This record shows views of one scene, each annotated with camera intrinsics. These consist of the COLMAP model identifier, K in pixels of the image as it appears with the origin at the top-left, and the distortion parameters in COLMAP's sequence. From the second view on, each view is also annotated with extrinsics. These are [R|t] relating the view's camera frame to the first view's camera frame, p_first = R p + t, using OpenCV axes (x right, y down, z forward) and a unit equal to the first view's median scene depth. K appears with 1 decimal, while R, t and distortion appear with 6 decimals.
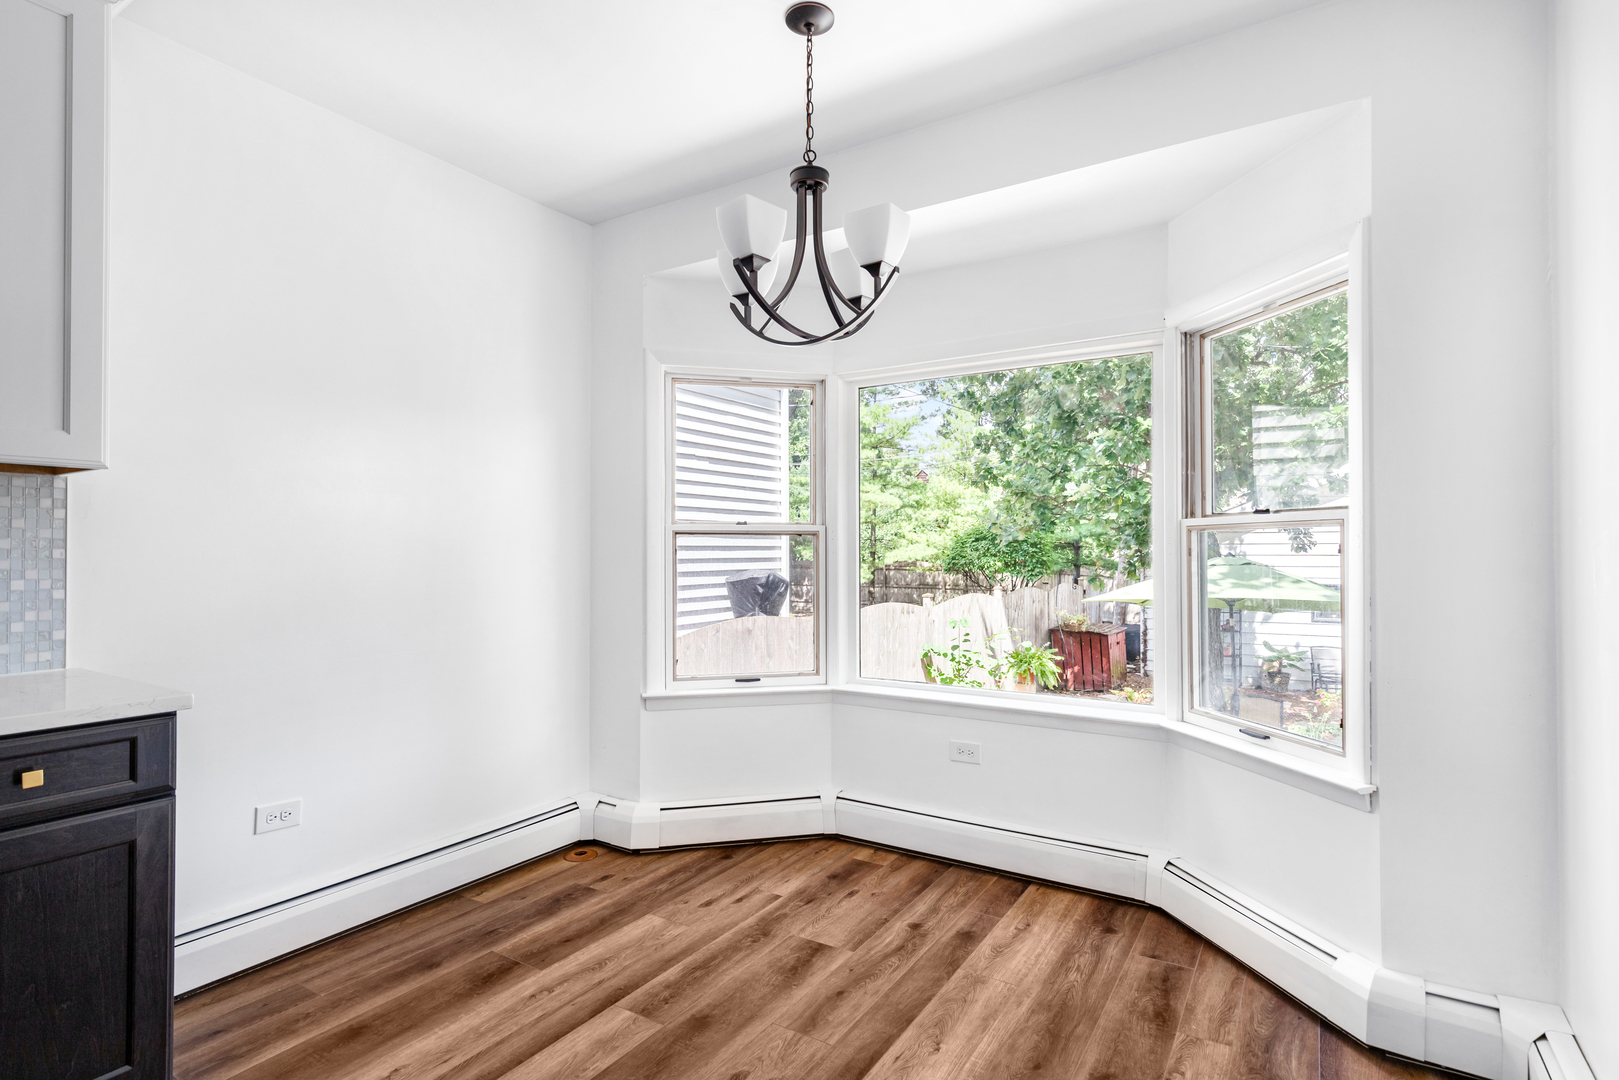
lens RADIAL K [[808.4, 0, 808.7], [0, 808.4, 538.0], [0, 0, 1]] dist [-0.001027, -0.000059]
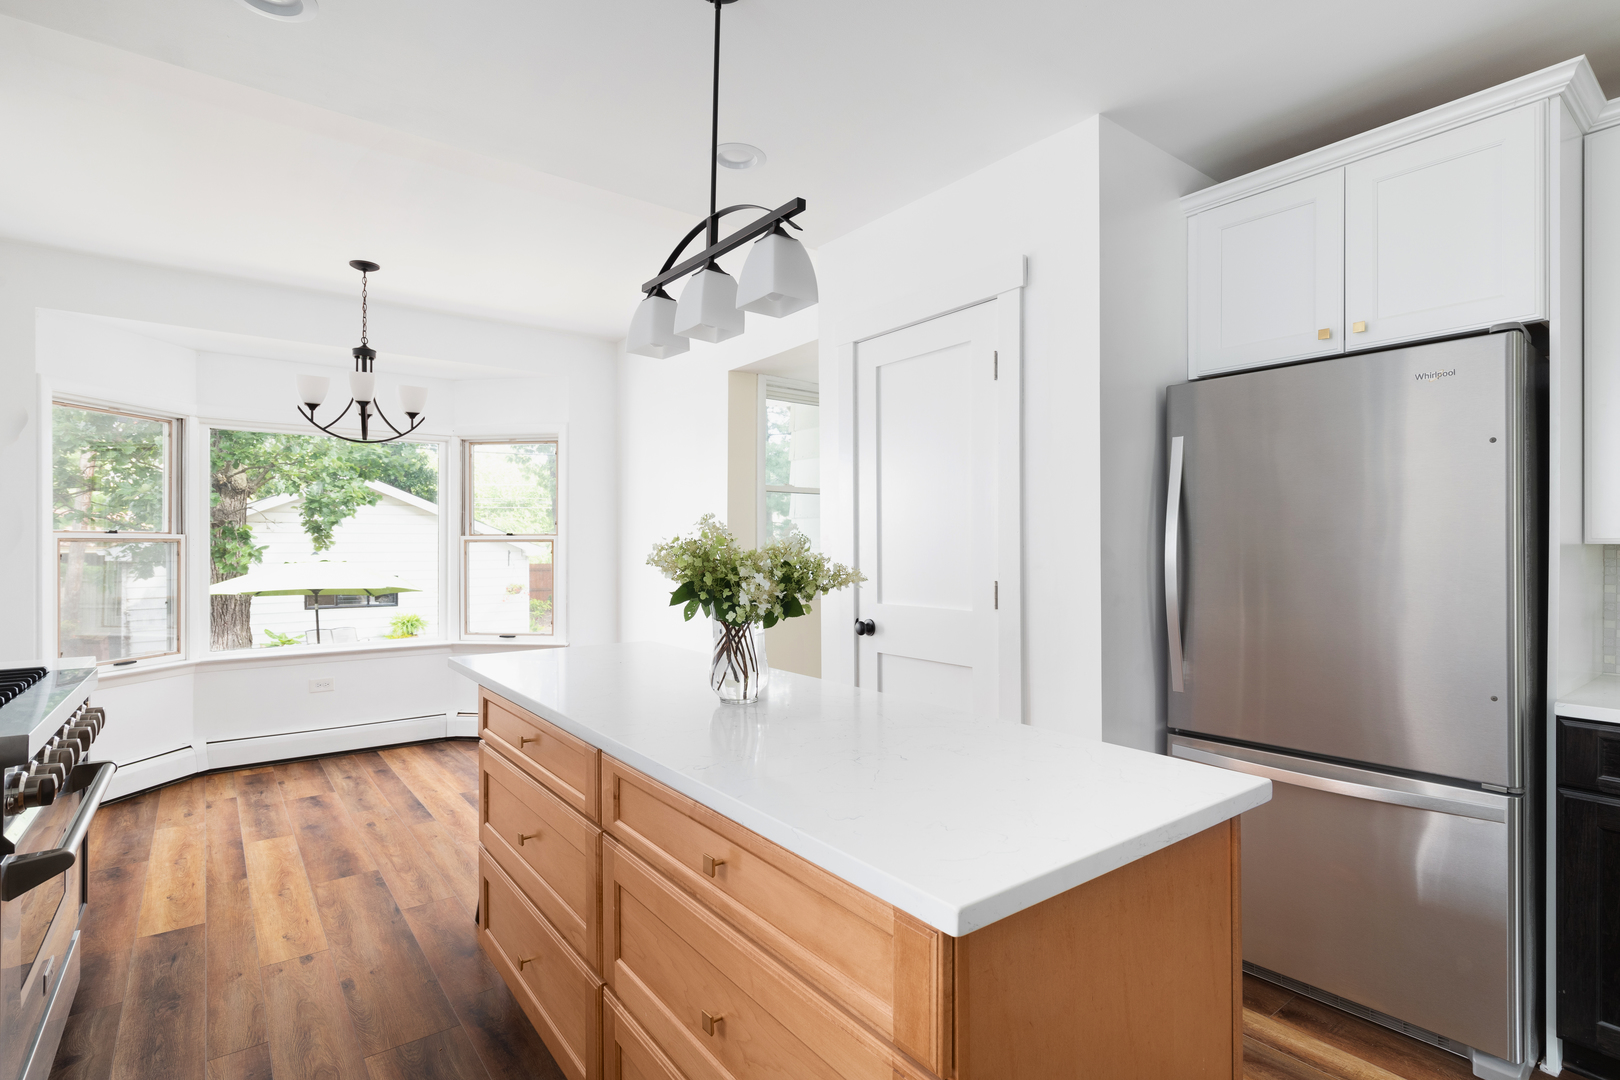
lens RADIAL K [[788.9, 0, 812.0], [0, 788.9, 540.7], [0, 0, 1]] dist [-0.000150, 0.000026]
pose [[0.355115, 0.003578, 0.934816, -1.104743], [-0.013102, 0.999914, 0.001150, -0.028657], [-0.934731, -0.012656, 0.355131, -0.499365]]
